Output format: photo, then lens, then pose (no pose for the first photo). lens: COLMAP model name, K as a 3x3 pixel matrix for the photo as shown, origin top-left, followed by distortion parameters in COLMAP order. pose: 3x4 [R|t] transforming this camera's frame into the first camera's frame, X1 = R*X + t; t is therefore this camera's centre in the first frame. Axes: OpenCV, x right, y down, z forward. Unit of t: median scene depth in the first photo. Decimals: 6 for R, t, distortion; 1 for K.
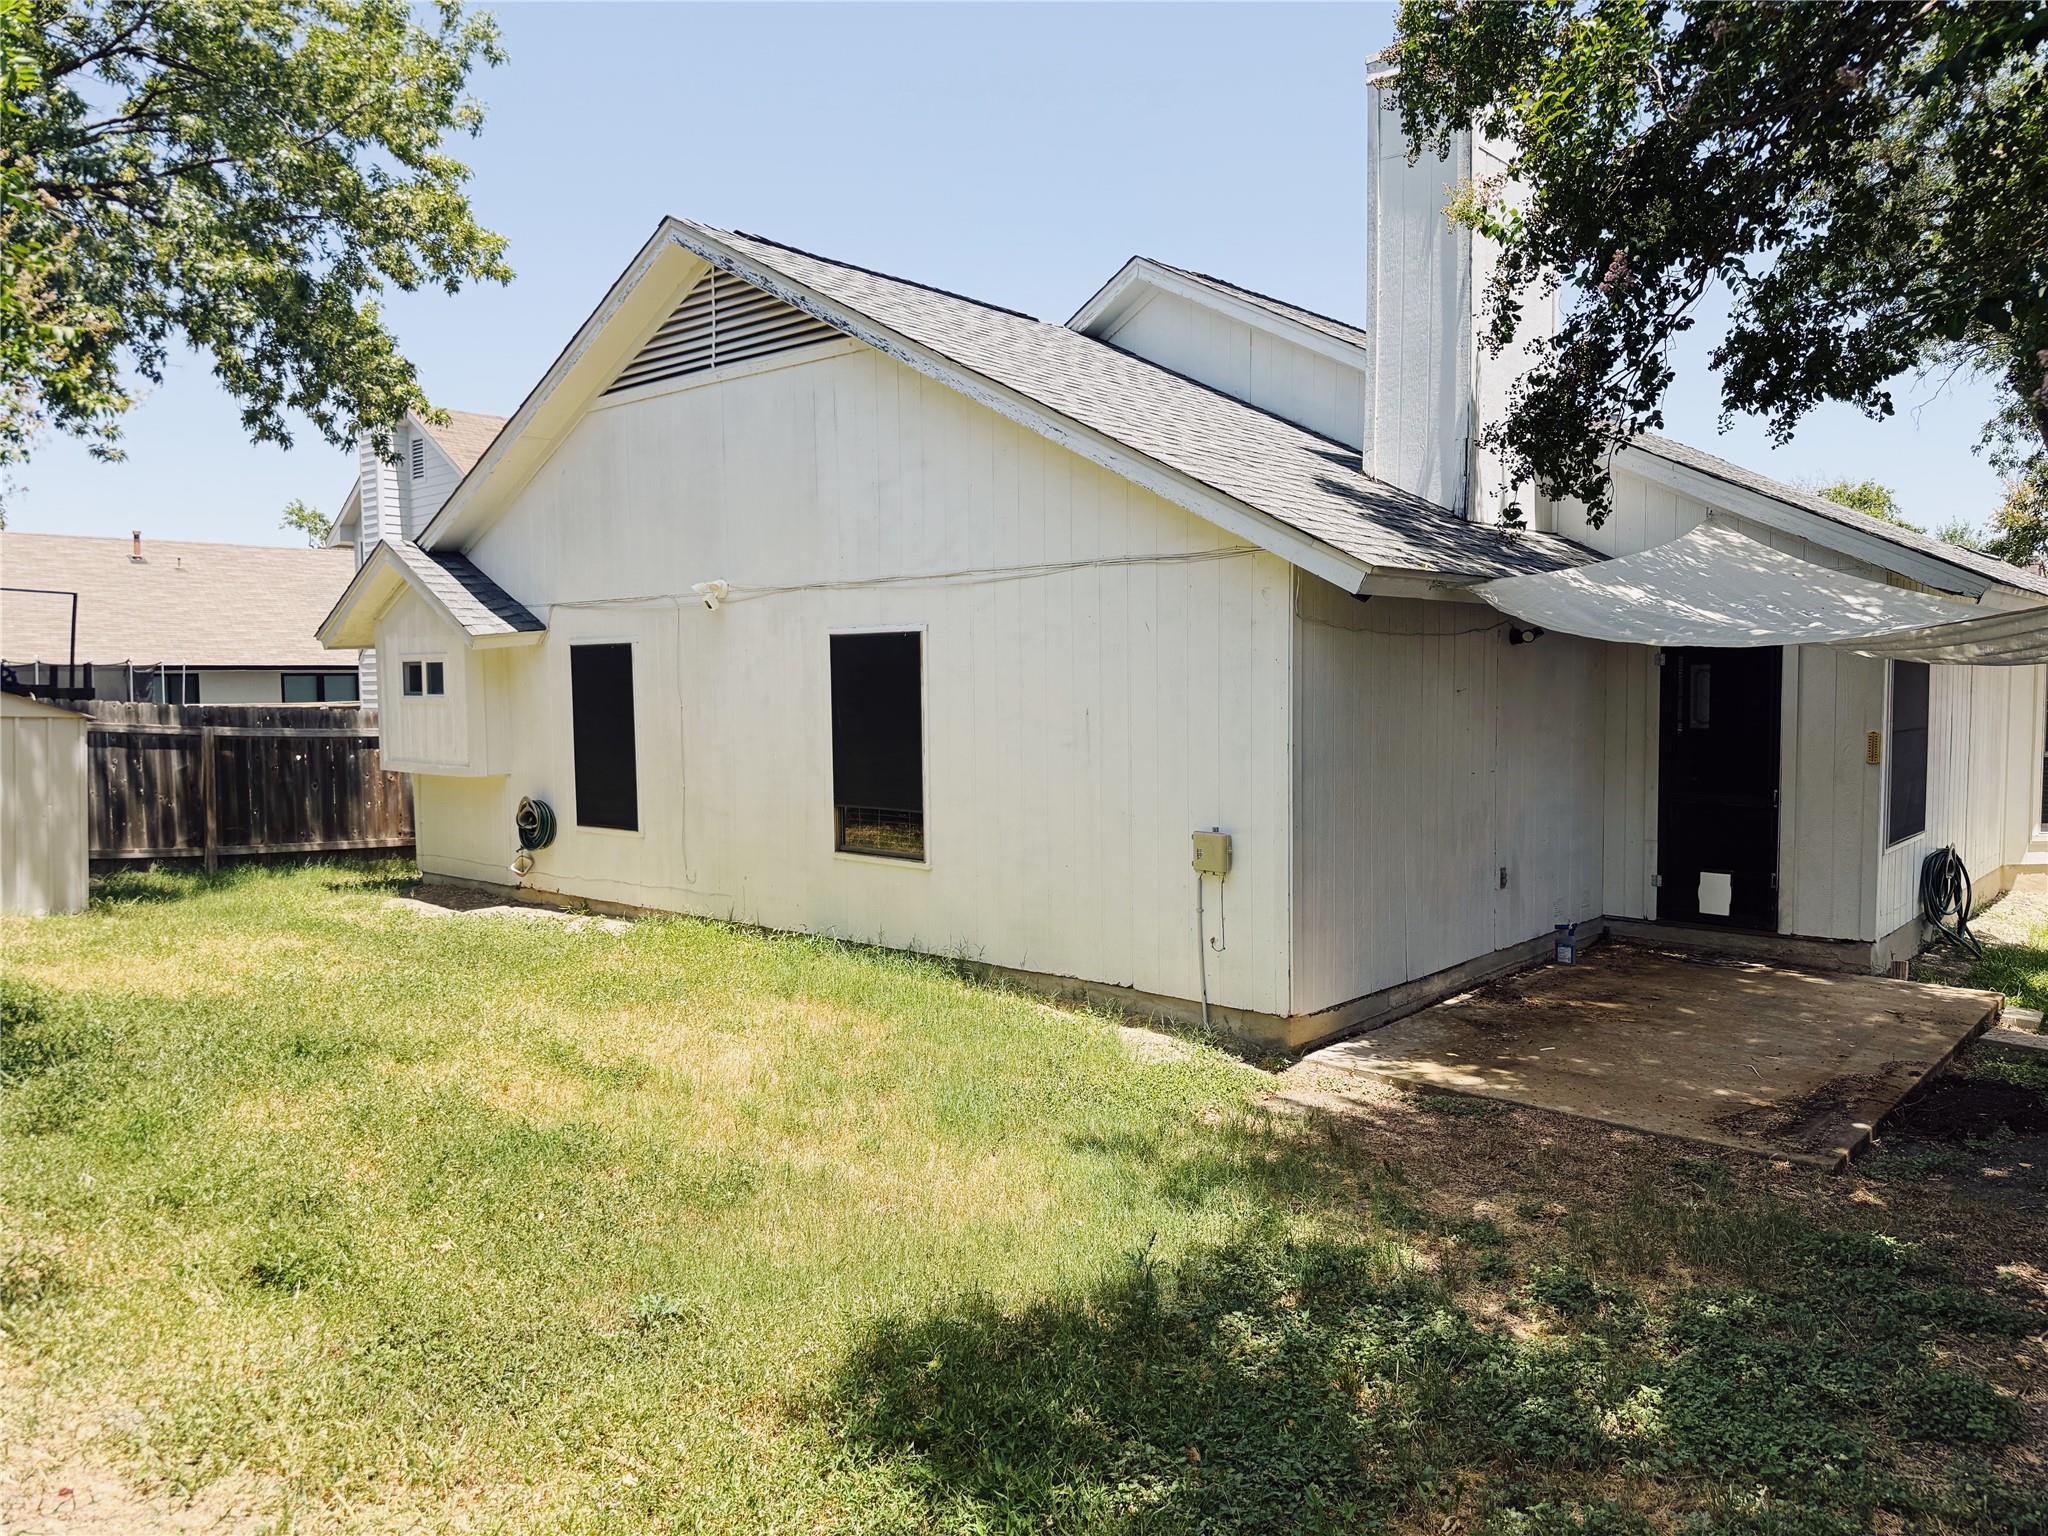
lens RADIAL K [[1458.3, 0, 1024.0], [0, 1458.3, 768.0], [0, 0, 1]] dist [0.070892, -0.062795]
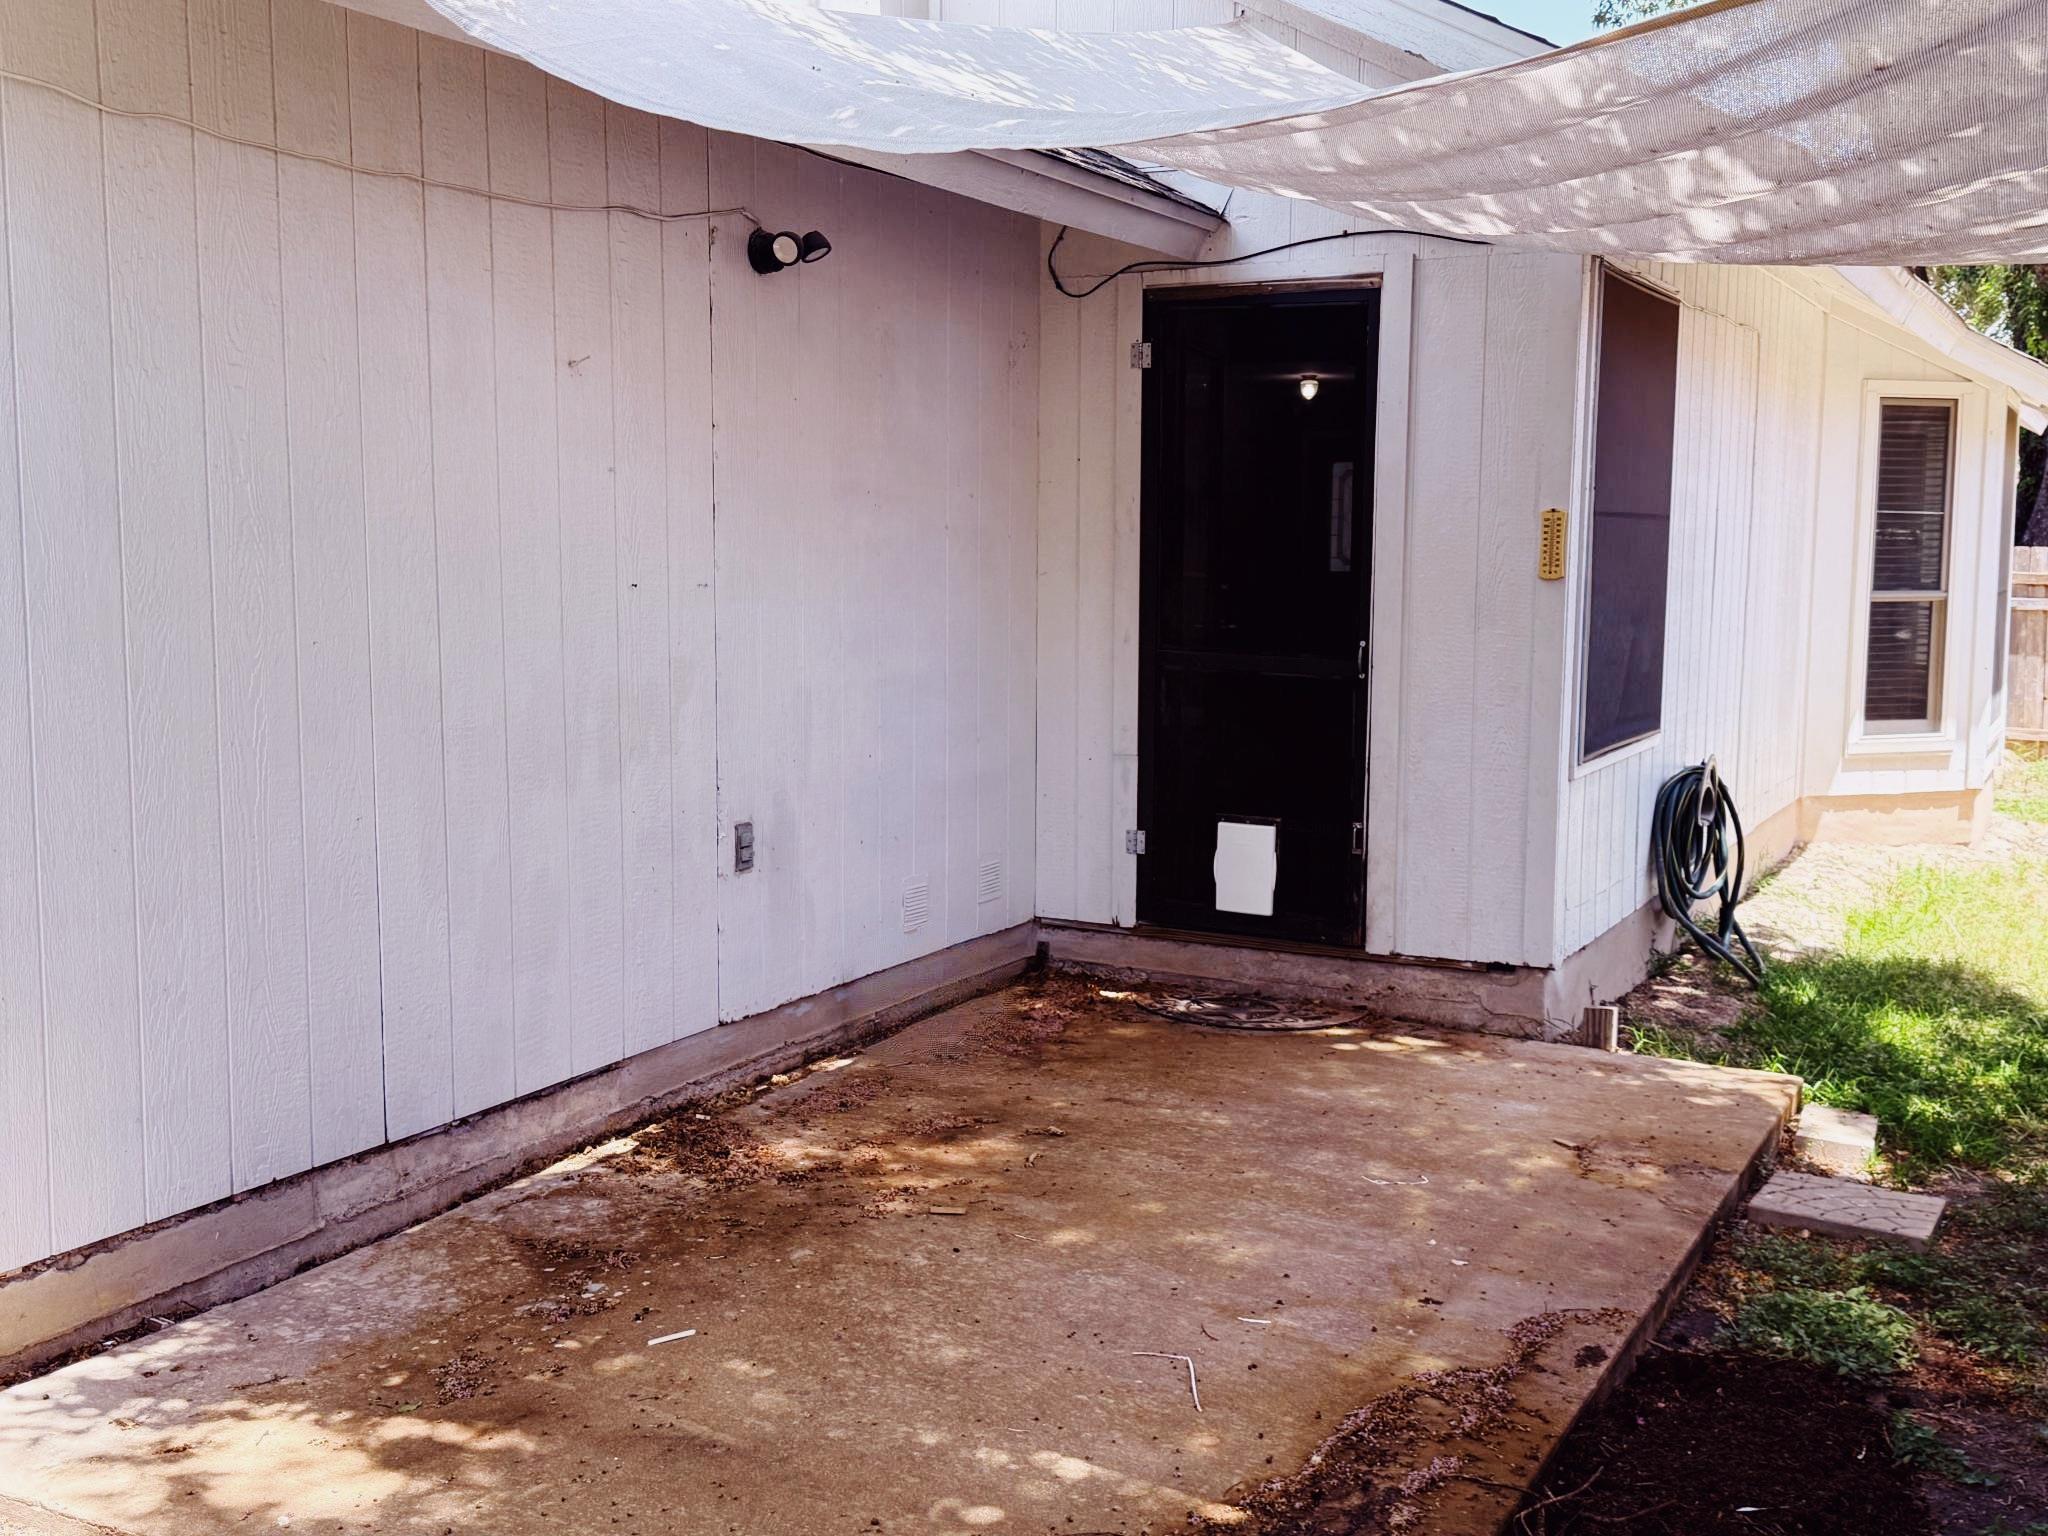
lens RADIAL K [[2191.0, 0, 1024.0], [0, 2191.0, 768.0], [0, 0, 1]] dist [0.246944, -0.471762]
pose [[0.969099, -0.010436, 0.246450, 0.239021], [-0.001051, 0.998921, 0.046432, 0.022575], [-0.246668, -0.045257, 0.968043, 0.364660]]
